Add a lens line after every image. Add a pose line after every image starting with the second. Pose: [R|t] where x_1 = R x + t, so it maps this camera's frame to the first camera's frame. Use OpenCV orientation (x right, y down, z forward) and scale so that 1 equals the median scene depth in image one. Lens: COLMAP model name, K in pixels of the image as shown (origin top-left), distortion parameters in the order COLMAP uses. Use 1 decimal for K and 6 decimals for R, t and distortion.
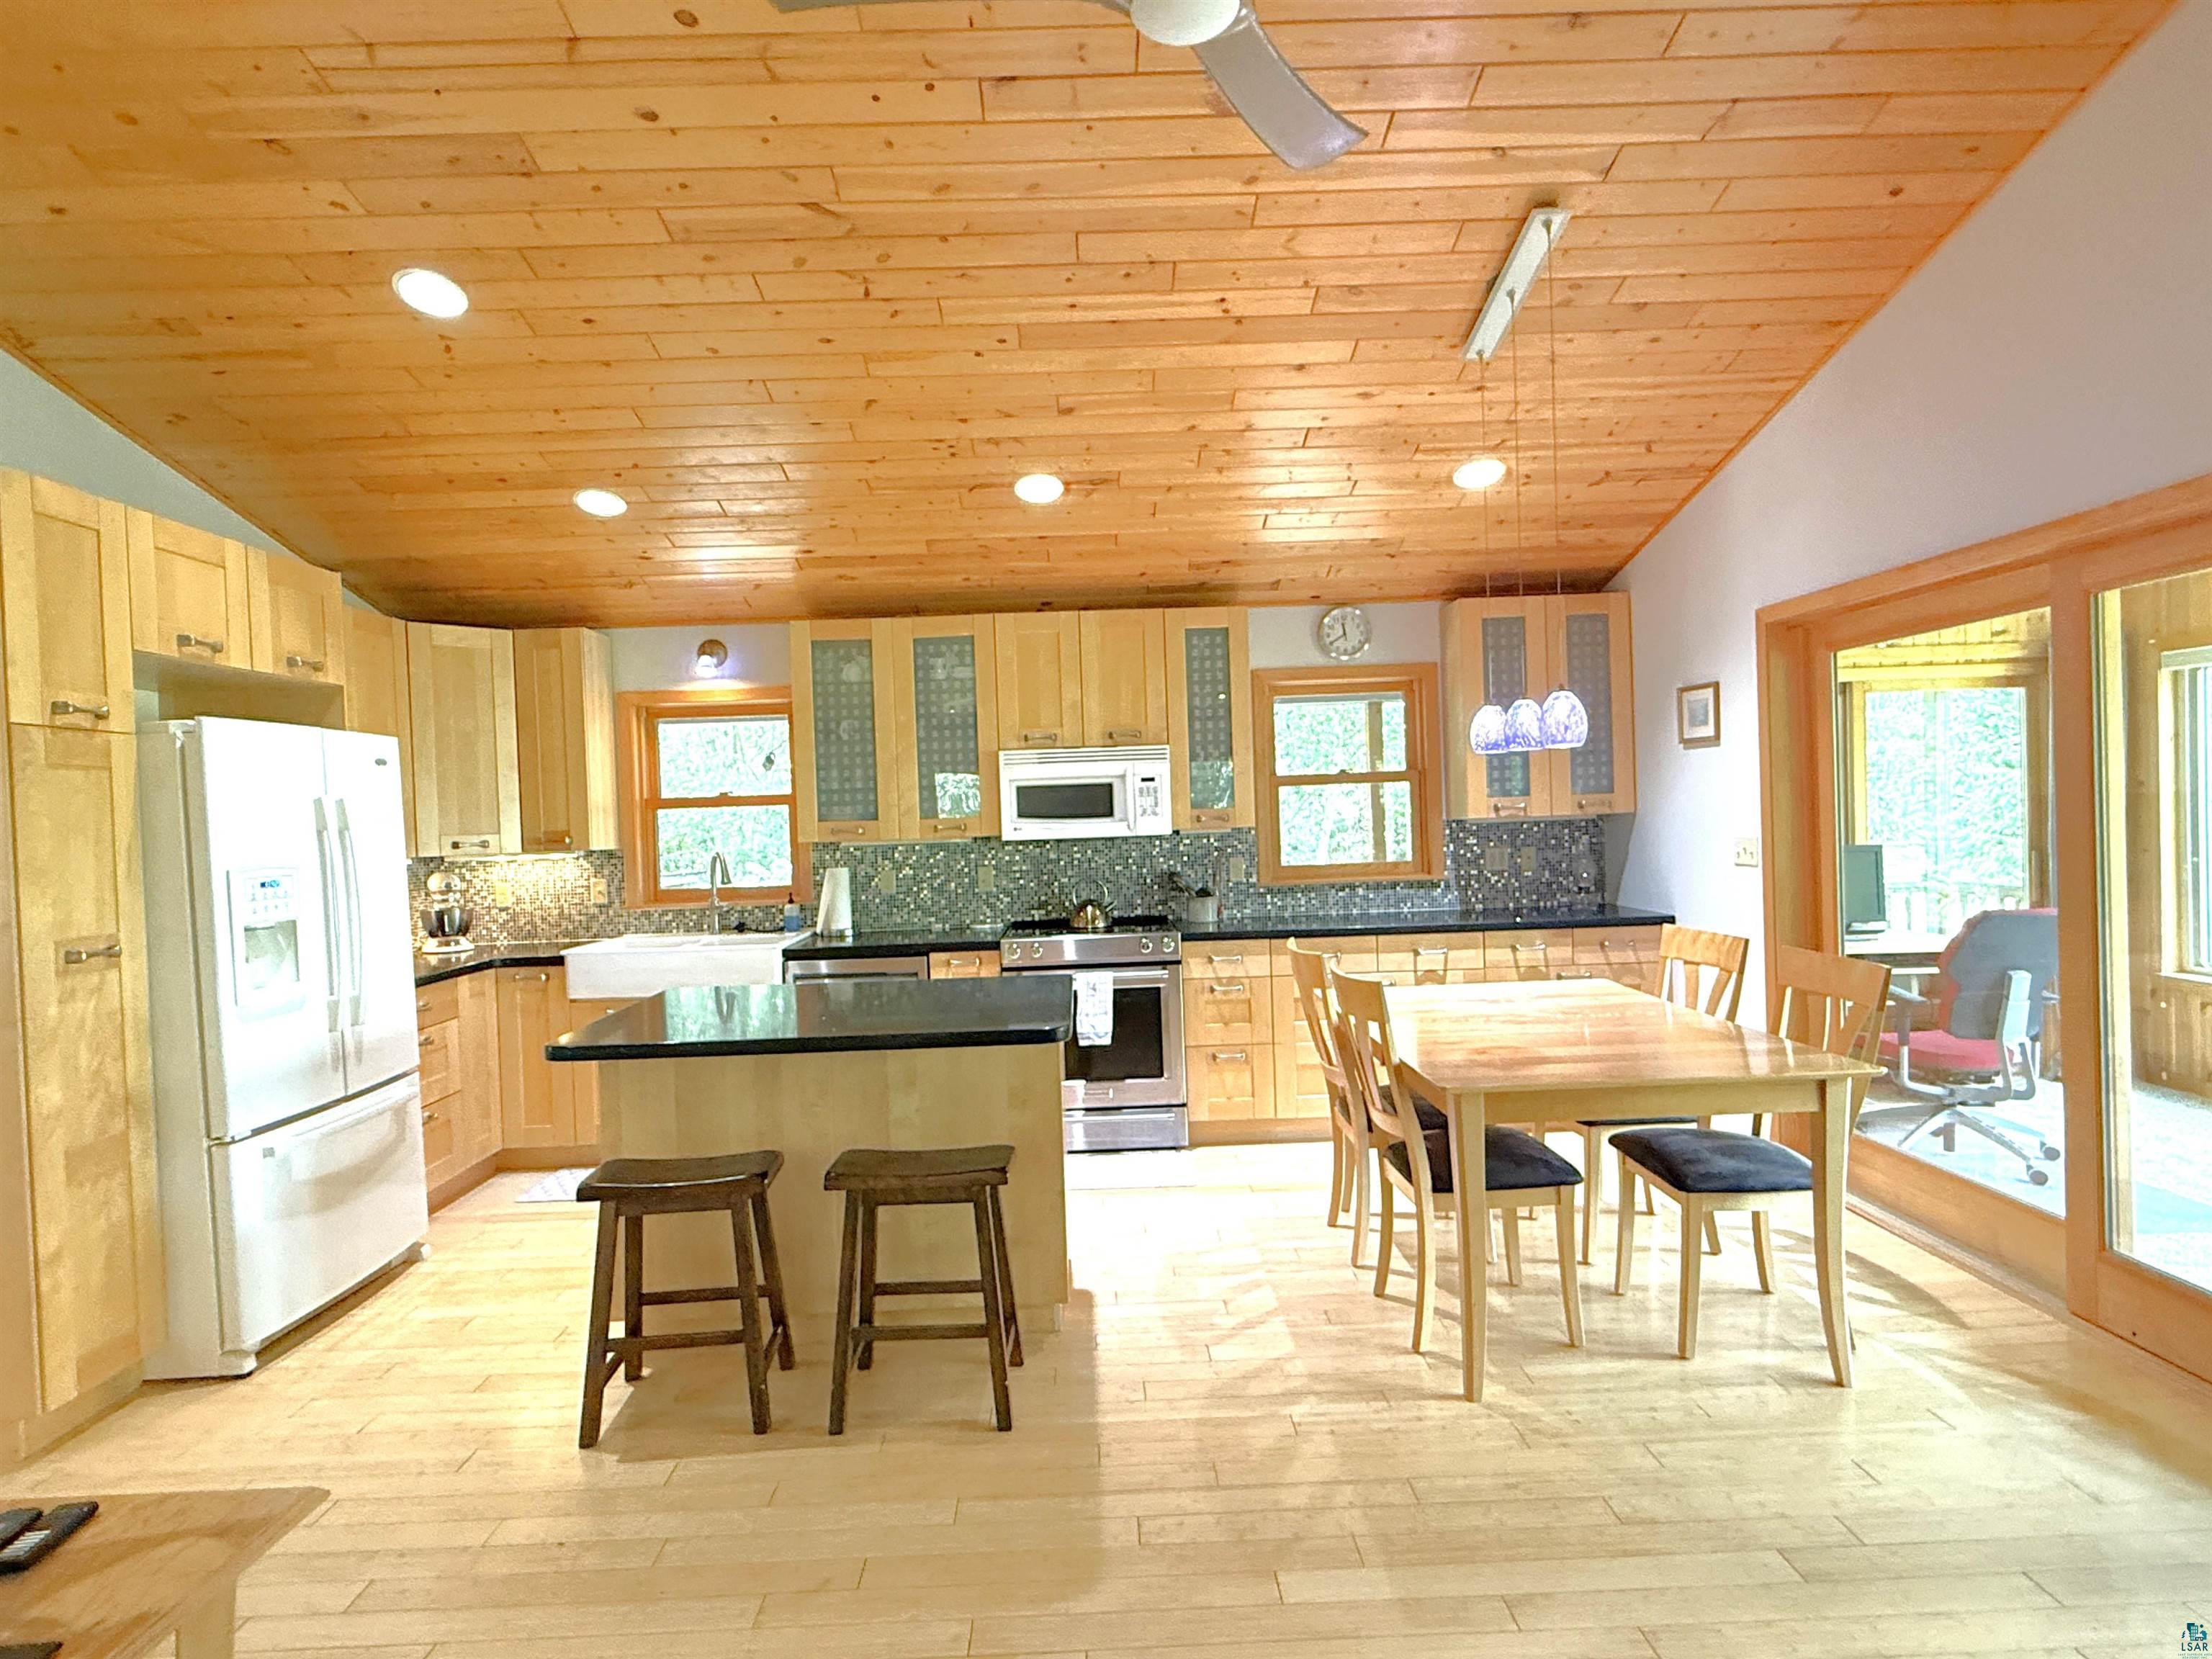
lens RADIAL K [[1200.9, 0, 1106.0], [0, 1200.9, 829.5], [0, 0, 1]] dist [-0.001825, 0.000547]
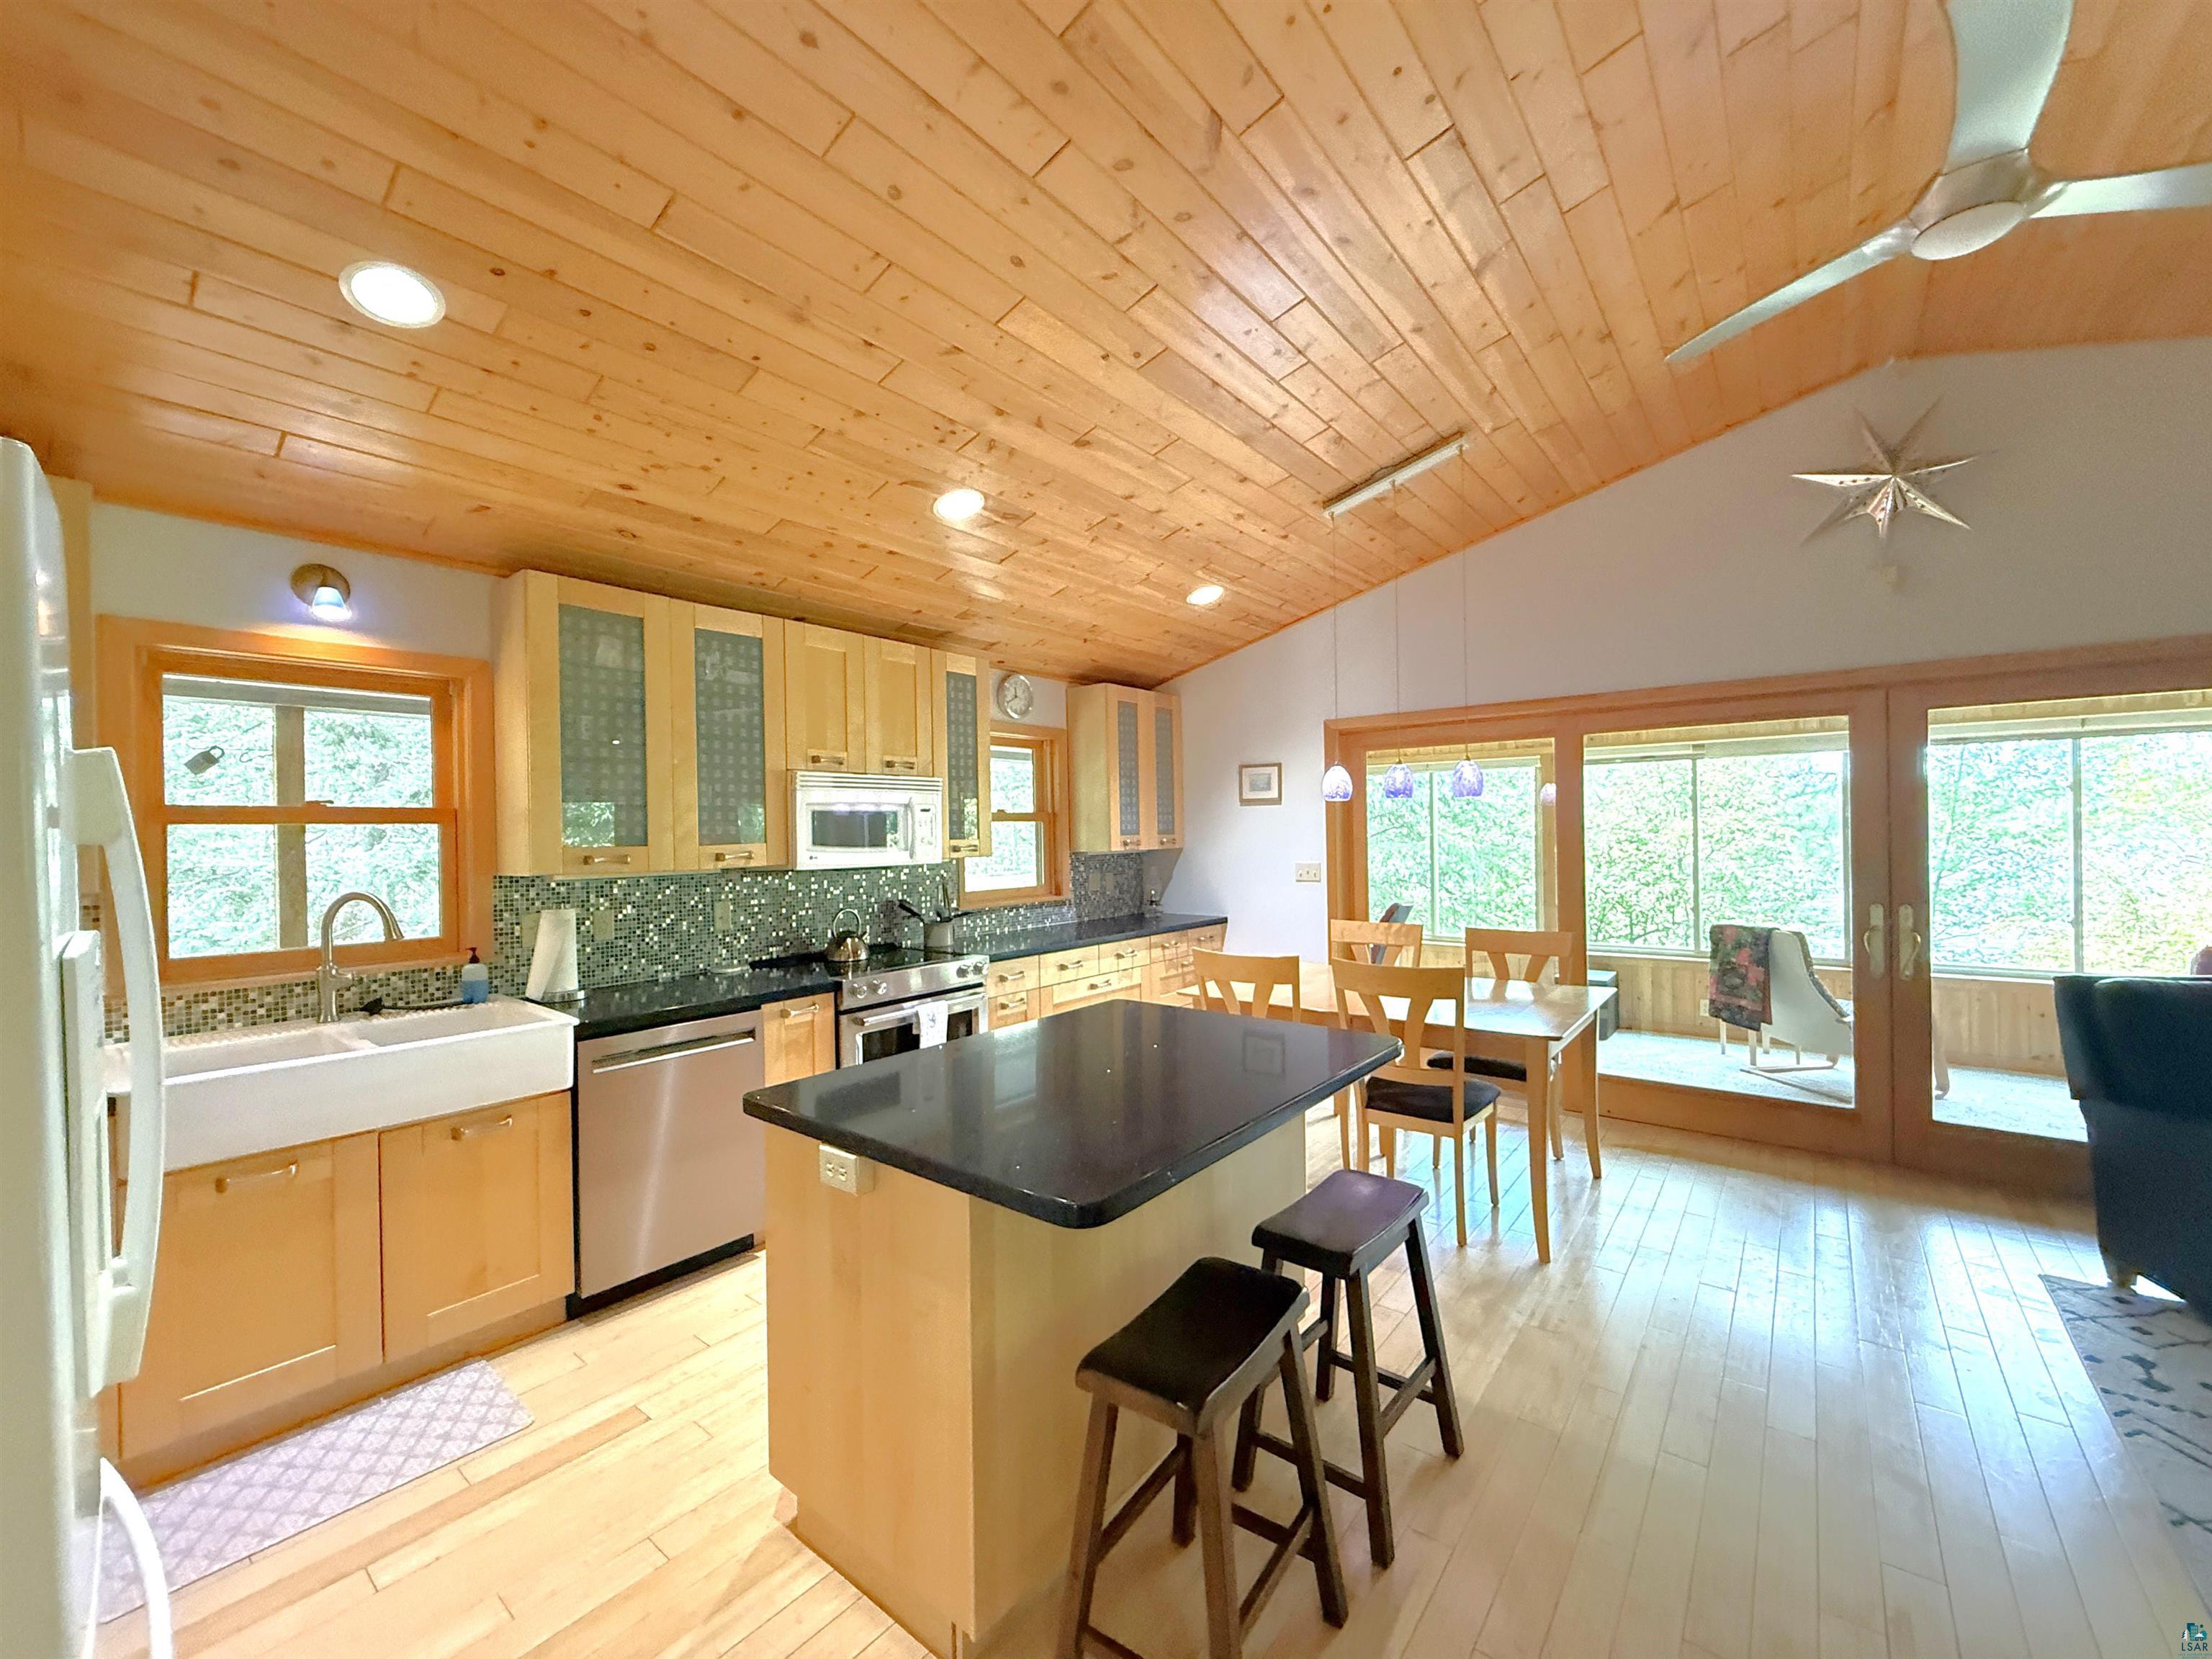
lens RADIAL K [[887.2, 0, 1106.0], [0, 887.2, 829.5], [0, 0, 1]] dist [0.000472, 0.000002]
pose [[0.634351, 0.027780, 0.772546, -0.448858], [0.004837, 0.999192, -0.039902, 0.006052], [-0.773030, 0.029048, 0.633704, 0.393896]]
